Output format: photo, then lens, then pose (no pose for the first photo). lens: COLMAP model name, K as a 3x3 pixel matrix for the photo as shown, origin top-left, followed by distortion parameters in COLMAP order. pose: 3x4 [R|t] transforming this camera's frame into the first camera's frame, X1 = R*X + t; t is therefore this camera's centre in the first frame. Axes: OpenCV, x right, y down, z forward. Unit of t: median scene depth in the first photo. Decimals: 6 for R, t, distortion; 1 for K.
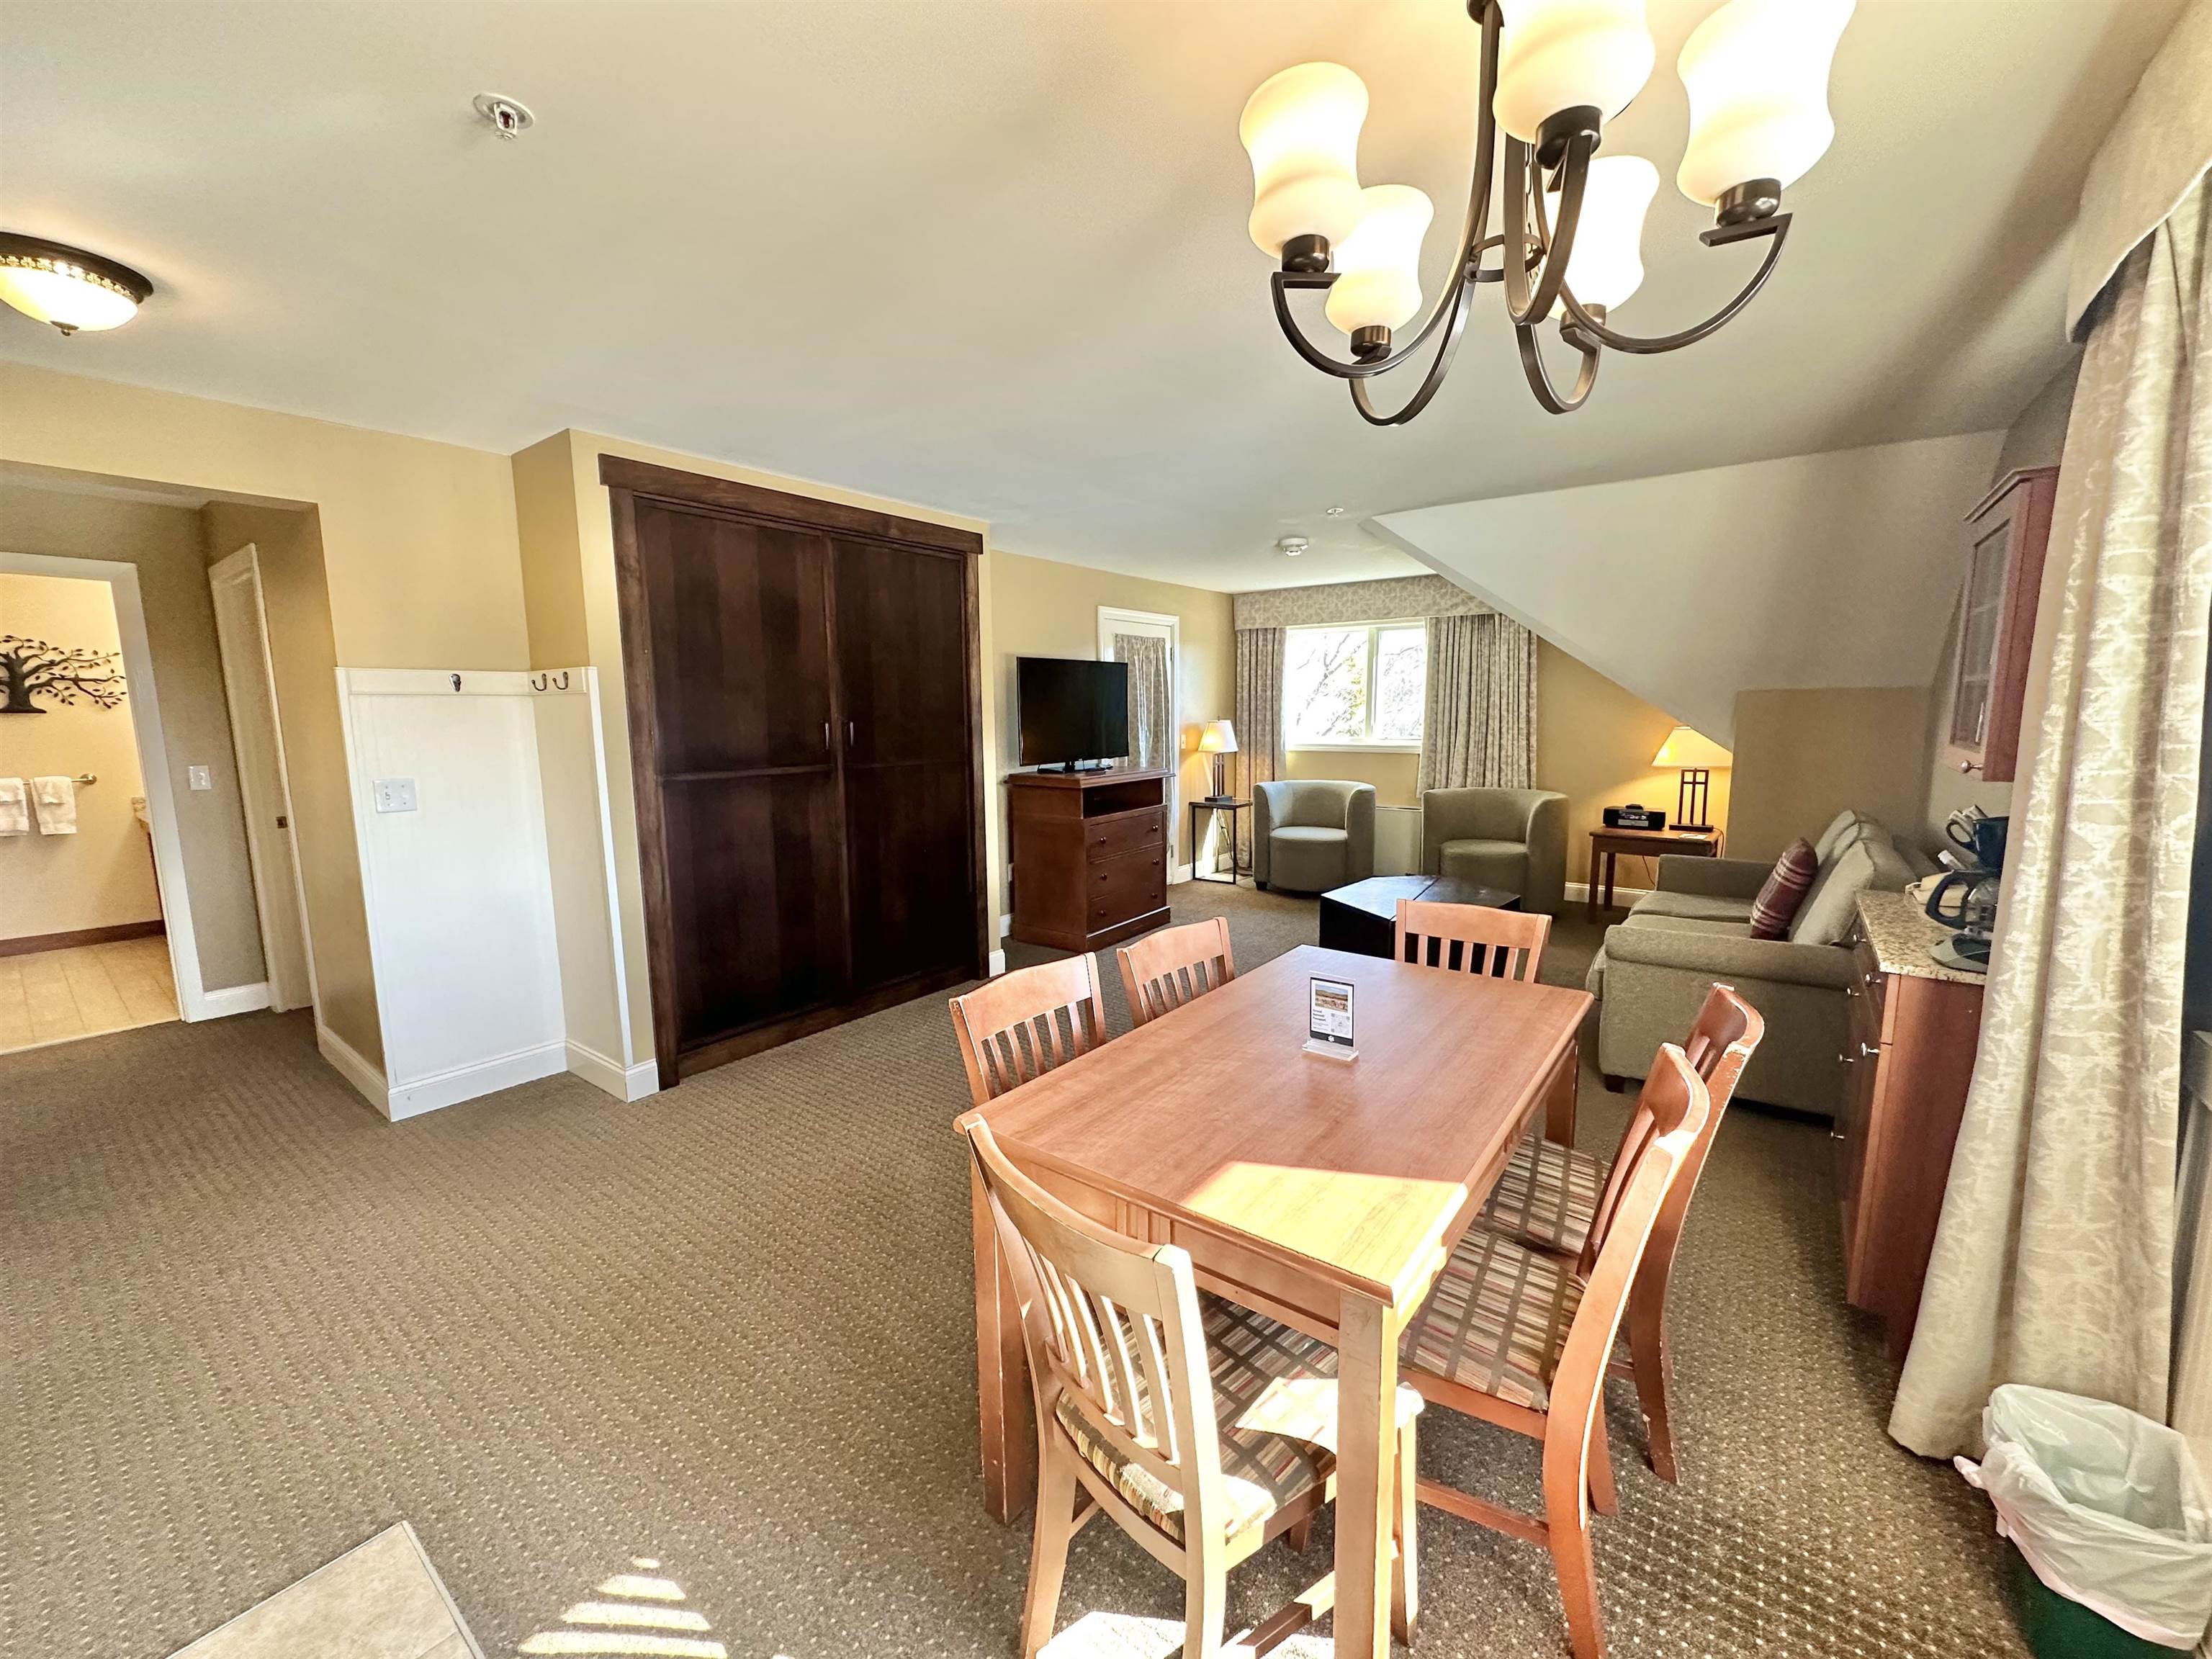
lens RADIAL K [[877.8, 0, 1103.8], [0, 877.8, 826.9], [0, 0, 1]] dist [-0.002713, 0.000985]
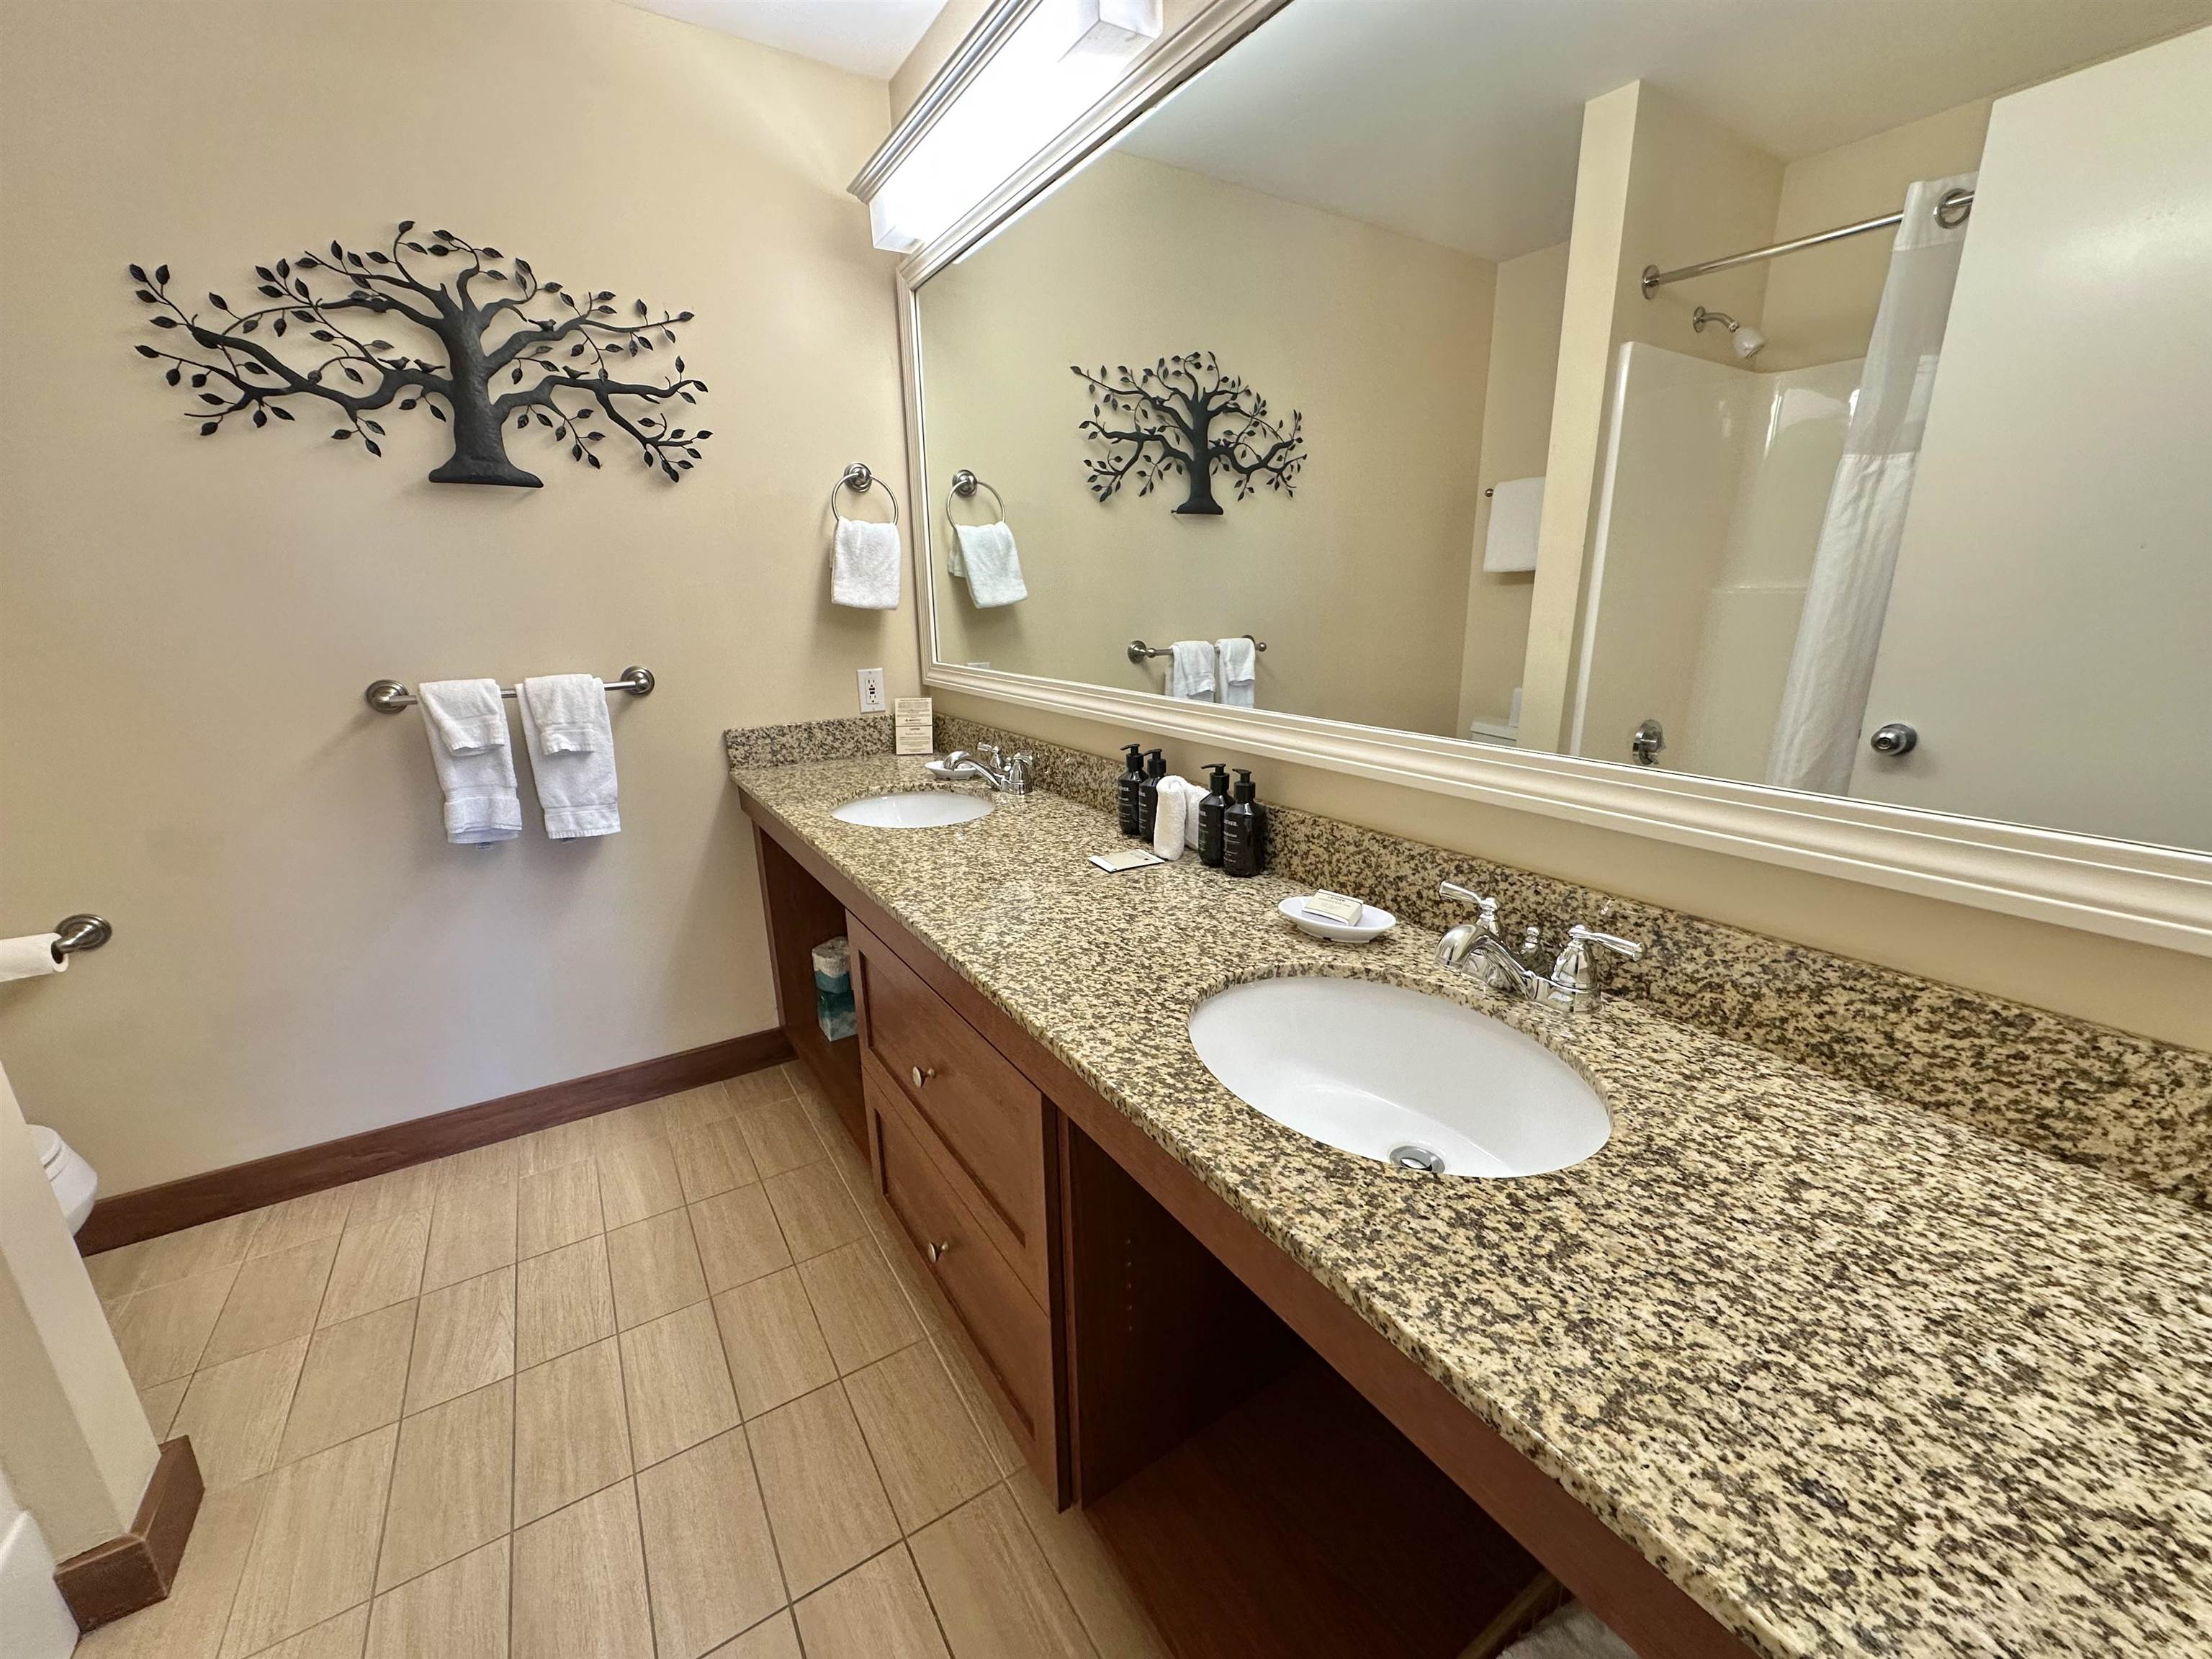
lens RADIAL K [[877.8, 0, 1099.6], [0, 877.8, 824.4], [0, 0, 1]] dist [-0.002713, 0.000985]
pose [[0.941542, 0.084867, -0.326032, -1.626442], [-0.040028, 0.989077, 0.141864, -0.105117], [0.334510, -0.120520, 0.934654, 1.363678]]
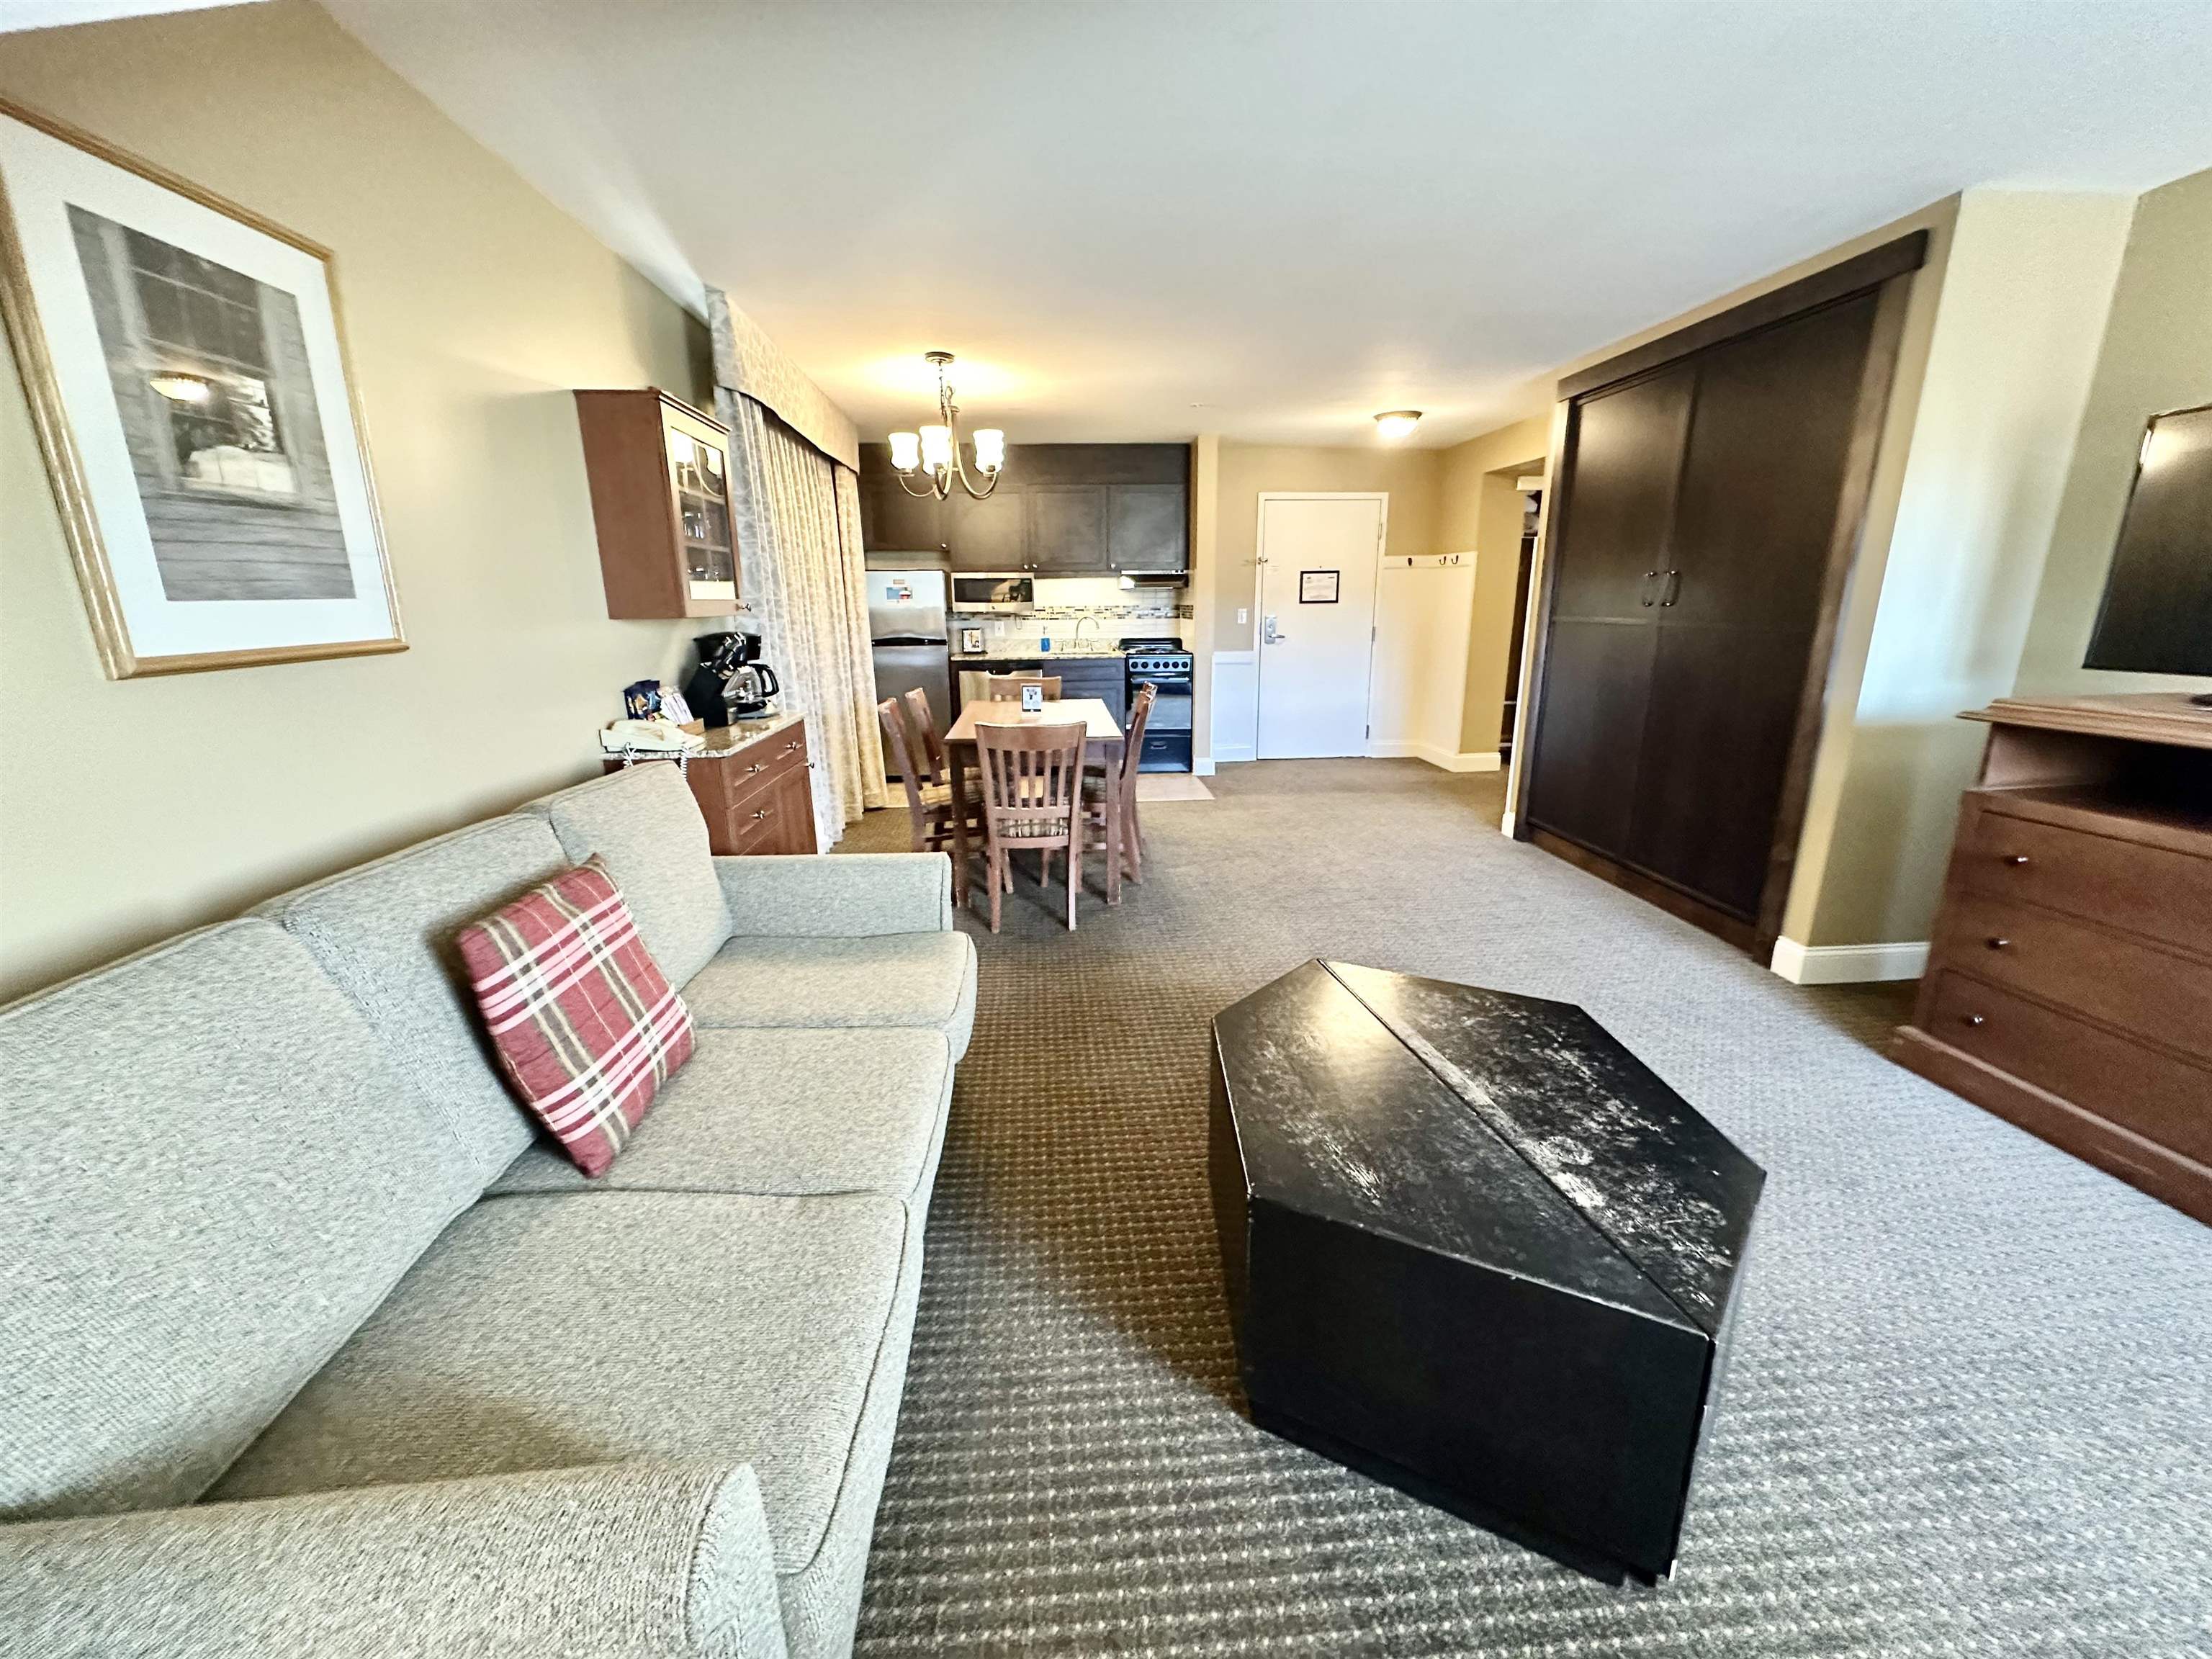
lens RADIAL K [[877.8, 0, 1105.6], [0, 877.8, 832.1], [0, 0, 1]] dist [-0.002713, 0.000985]
pose [[-0.739801, 0.191542, -0.644985, 1.030971], [-0.071891, 0.930631, 0.358829, -0.200564], [0.668974, 0.311831, -0.674712, 1.706748]]
